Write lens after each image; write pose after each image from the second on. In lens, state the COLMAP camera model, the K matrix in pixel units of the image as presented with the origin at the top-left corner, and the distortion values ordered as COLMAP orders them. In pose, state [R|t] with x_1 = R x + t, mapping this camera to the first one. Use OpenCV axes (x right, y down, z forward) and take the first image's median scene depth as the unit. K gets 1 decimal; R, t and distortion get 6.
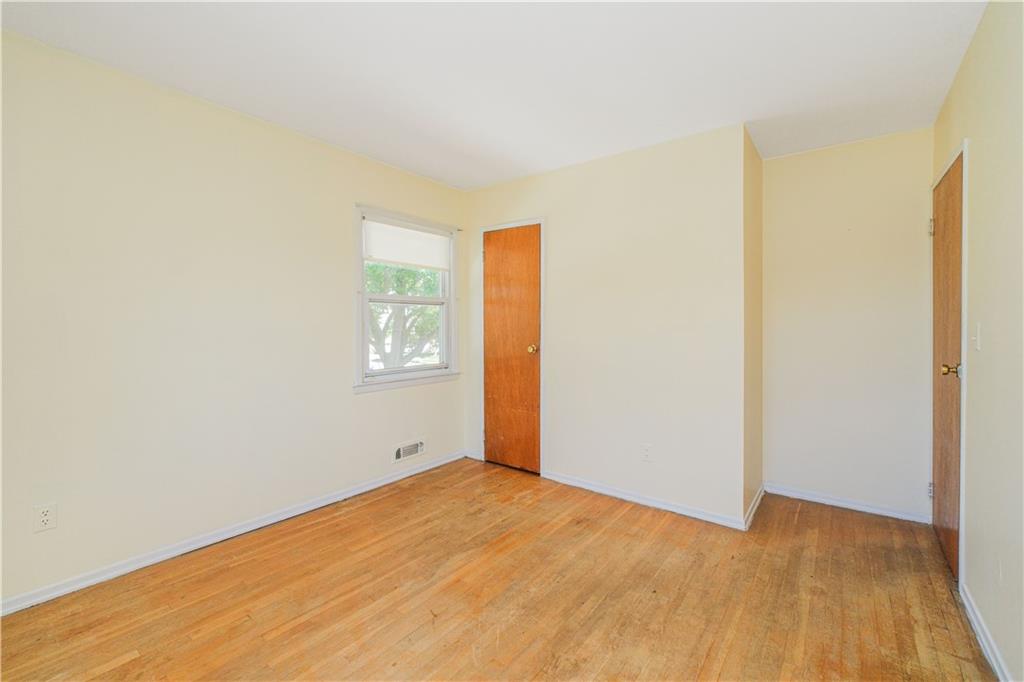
lens RADIAL K [[434.1, 0, 518.3], [0, 434.1, 327.1], [0, 0, 1]] dist [0.002654, -0.000441]
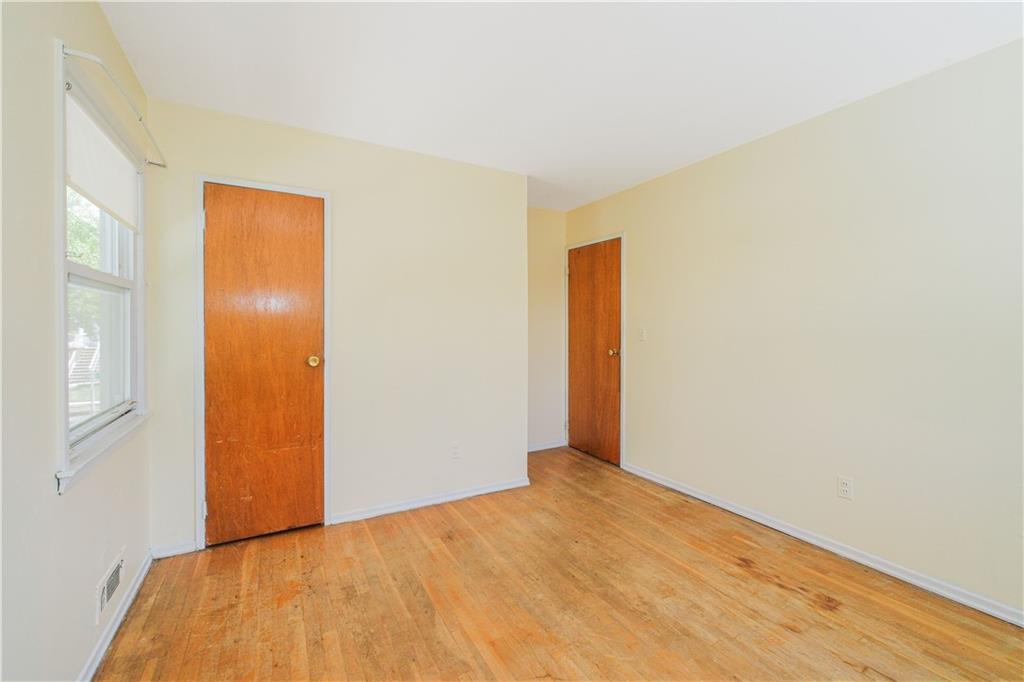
lens RADIAL K [[434.1, 0, 518.3], [0, 434.1, 327.1], [0, 0, 1]] dist [0.002654, -0.000441]
pose [[0.402631, -0.002915, 0.915358, -0.685572], [0.005763, 0.999983, 0.000649, -0.009860], [-0.915344, 0.005014, 0.402641, 0.492113]]
